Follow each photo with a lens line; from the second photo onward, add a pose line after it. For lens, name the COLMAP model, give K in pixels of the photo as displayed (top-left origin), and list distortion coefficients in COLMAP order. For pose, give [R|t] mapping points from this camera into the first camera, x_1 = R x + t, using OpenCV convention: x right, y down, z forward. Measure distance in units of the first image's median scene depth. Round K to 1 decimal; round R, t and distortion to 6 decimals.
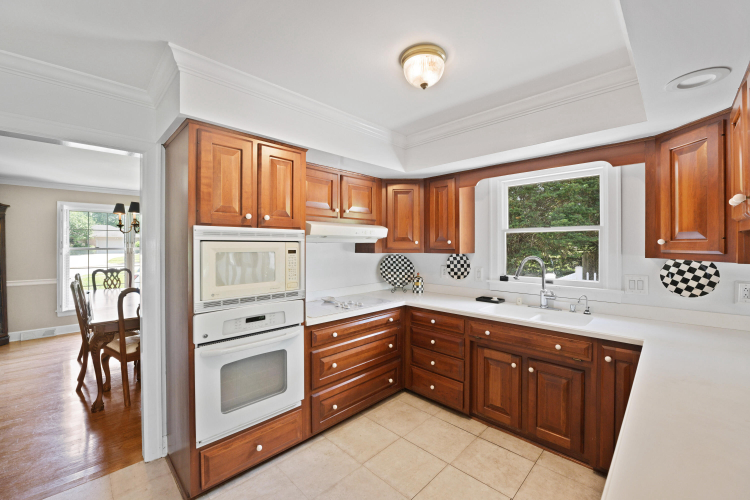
lens RADIAL K [[303.3, 0, 373.4], [0, 303.3, 247.1], [0, 0, 1]] dist [-0.023690, 0.001519]
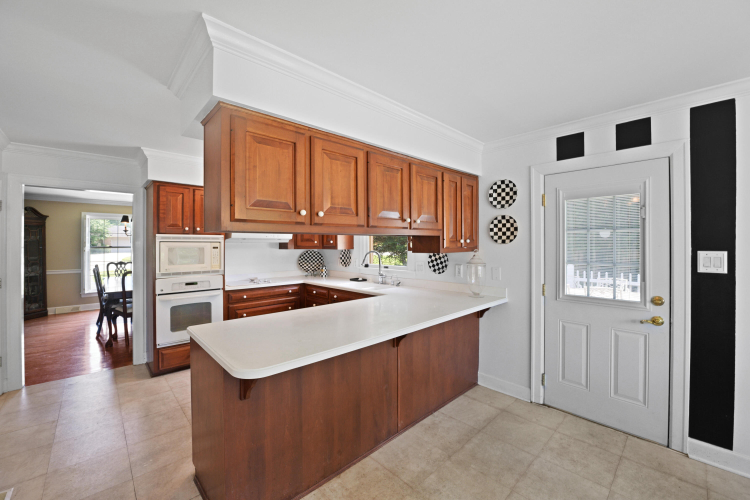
lens RADIAL K [[303.3, 0, 373.6], [0, 303.3, 244.7], [0, 0, 1]] dist [-0.023690, 0.001519]
pose [[0.999573, -0.001453, -0.029196, 0.612843], [0.001282, 0.999982, -0.005862, 0.008067], [0.029204, 0.005822, 0.999557, -0.637449]]
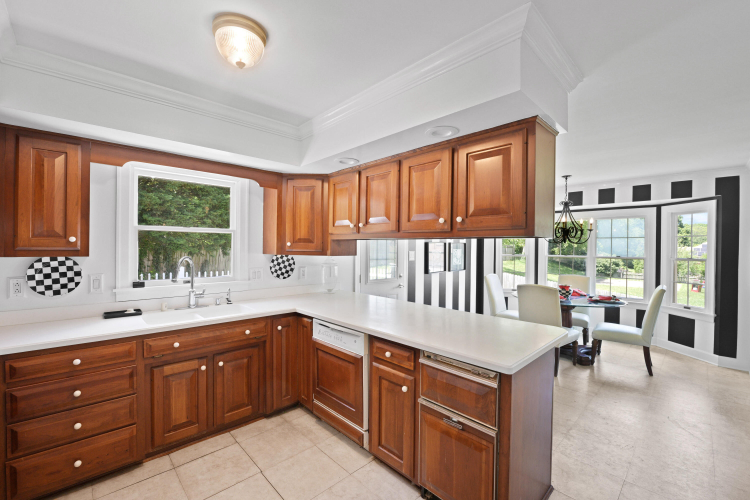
lens RADIAL K [[320.1, 0, 371.8], [0, 320.1, 249.5], [0, 0, 1]] dist [-0.007667, 0.000125]
pose [[0.031536, -0.008226, 0.999469, -0.512421], [-0.004192, 0.999956, 0.008362, -0.003504], [-0.999494, -0.004454, 0.031500, 0.389194]]
